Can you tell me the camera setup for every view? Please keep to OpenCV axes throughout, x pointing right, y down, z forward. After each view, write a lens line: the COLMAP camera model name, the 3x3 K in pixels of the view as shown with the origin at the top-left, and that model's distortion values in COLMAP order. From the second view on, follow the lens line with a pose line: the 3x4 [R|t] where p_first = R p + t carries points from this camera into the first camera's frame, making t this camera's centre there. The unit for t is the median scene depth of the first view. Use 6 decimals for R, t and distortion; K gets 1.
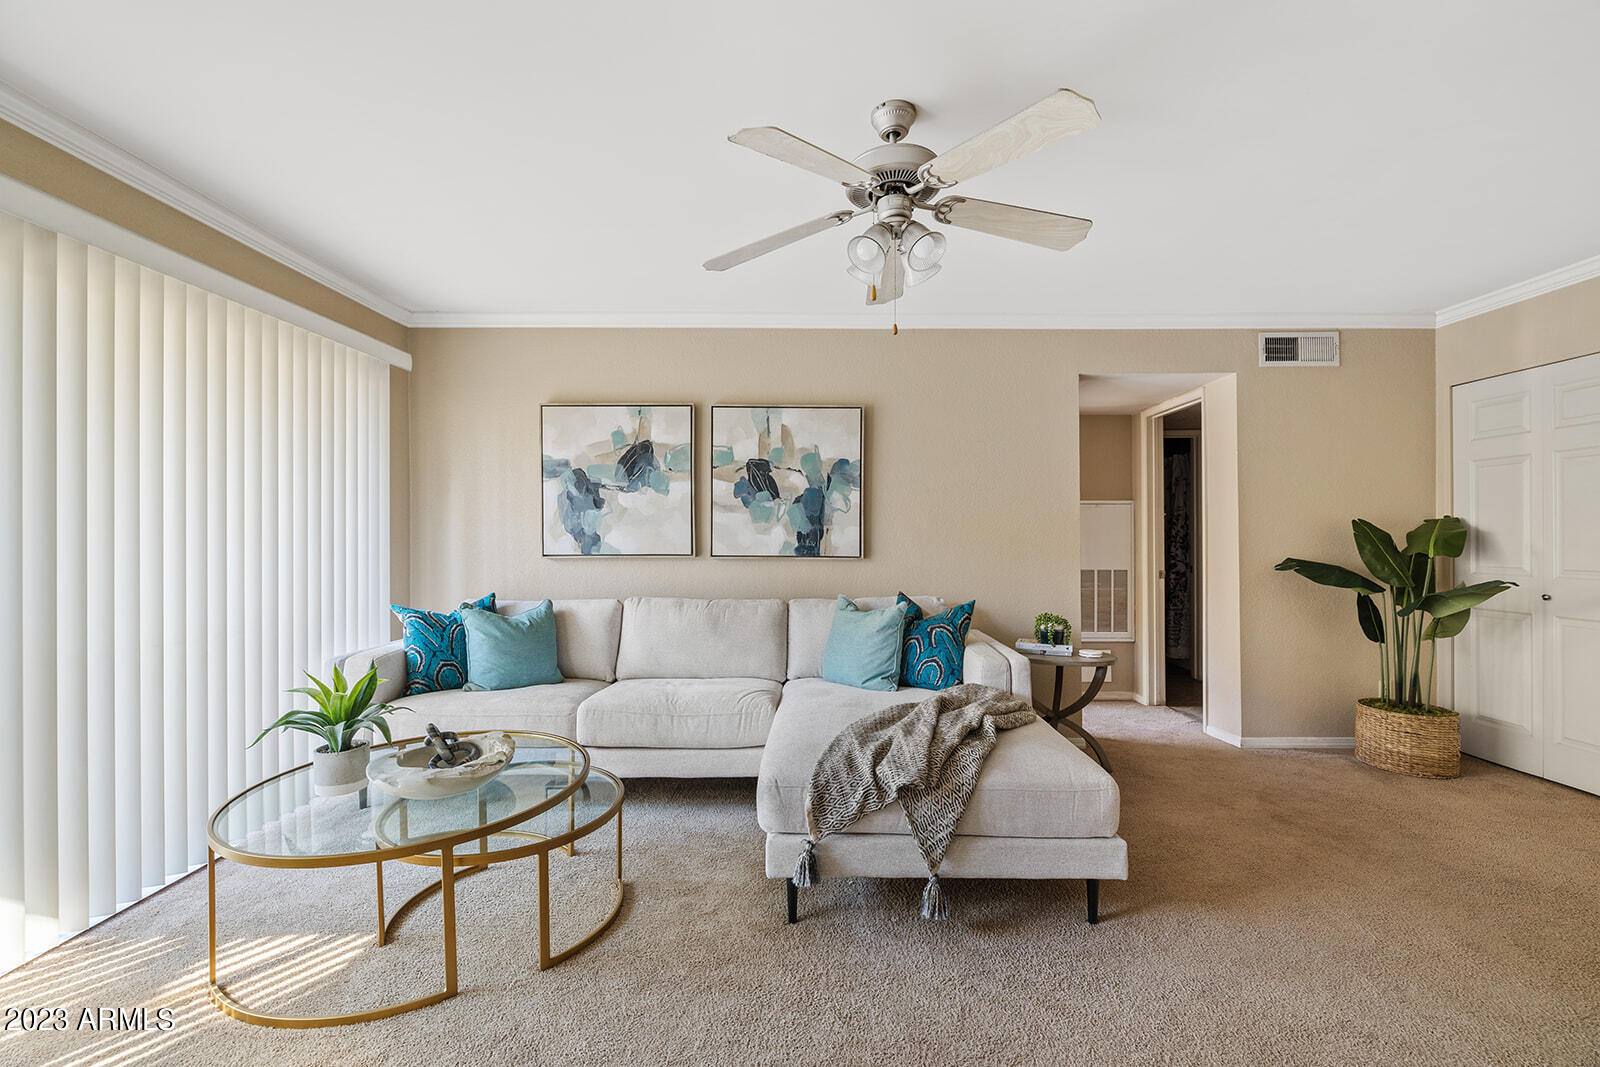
lens RADIAL K [[680.0, 0, 805.1], [0, 680.0, 533.4], [0, 0, 1]] dist [0.001150, -0.000187]
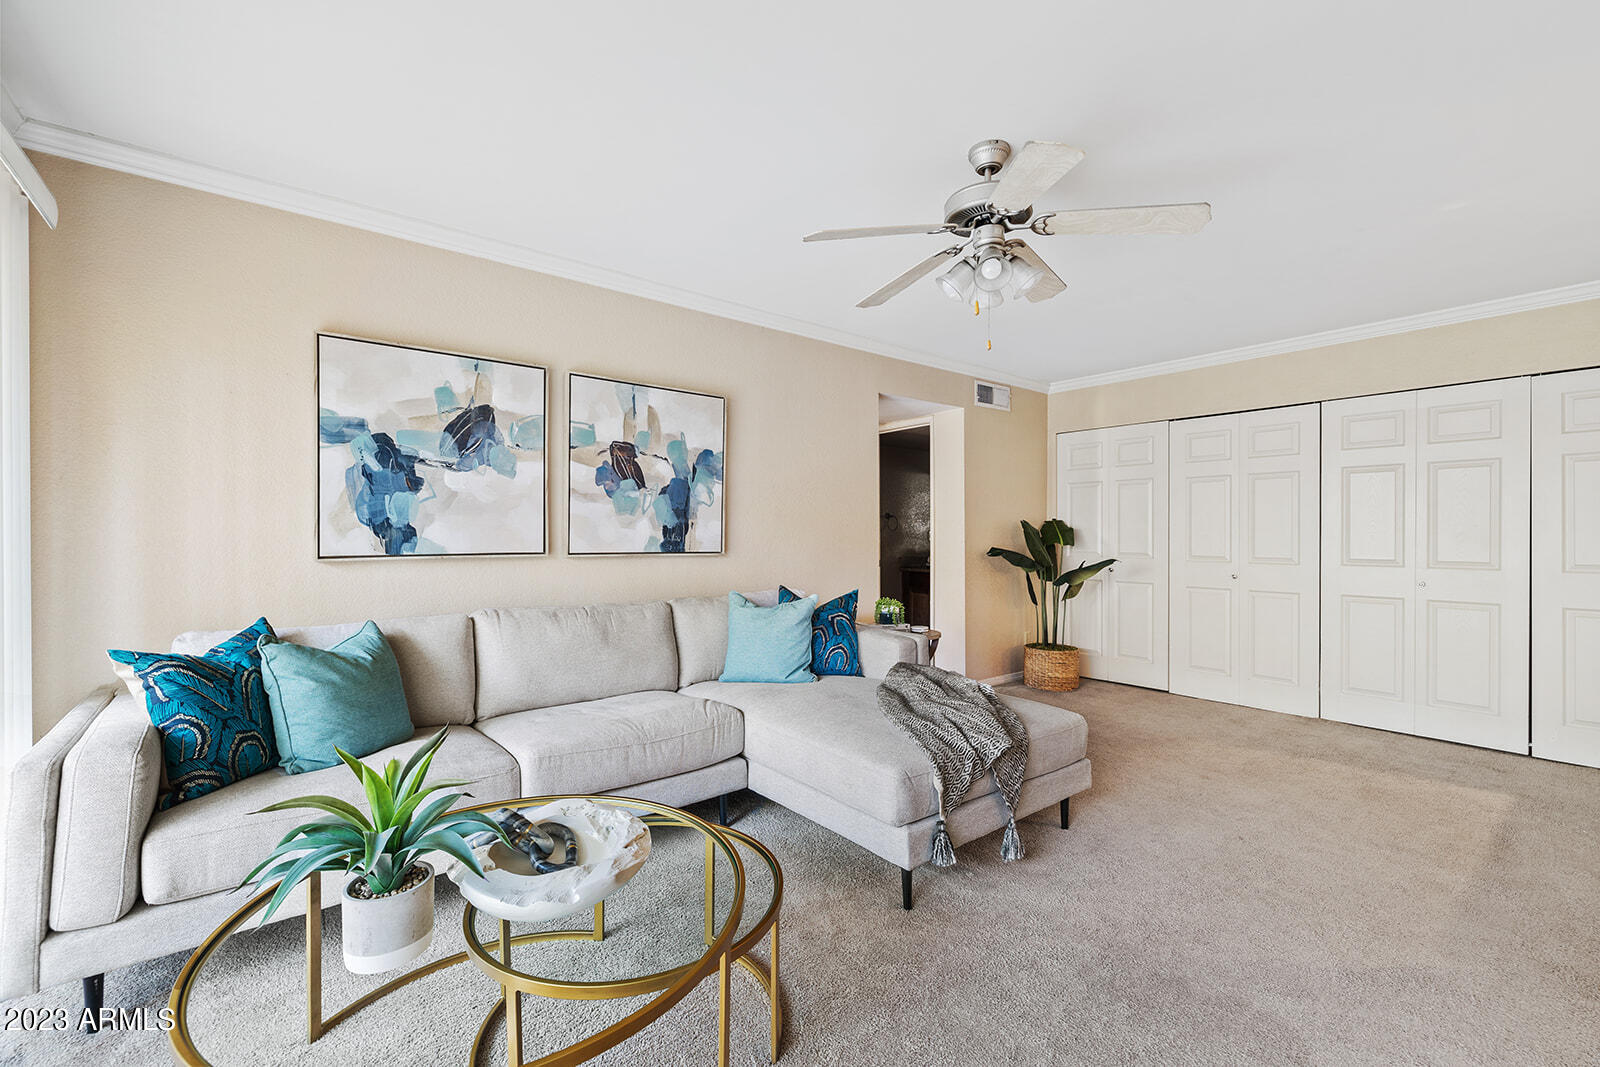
lens RADIAL K [[680.0, 0, 805.1], [0, 680.0, 533.4], [0, 0, 1]] dist [0.001150, -0.000187]
pose [[0.773397, 0.001318, 0.633921, -0.441558], [-0.005762, 0.999971, 0.004951, 0.002413], [-0.633896, -0.007482, 0.773382, 0.175540]]
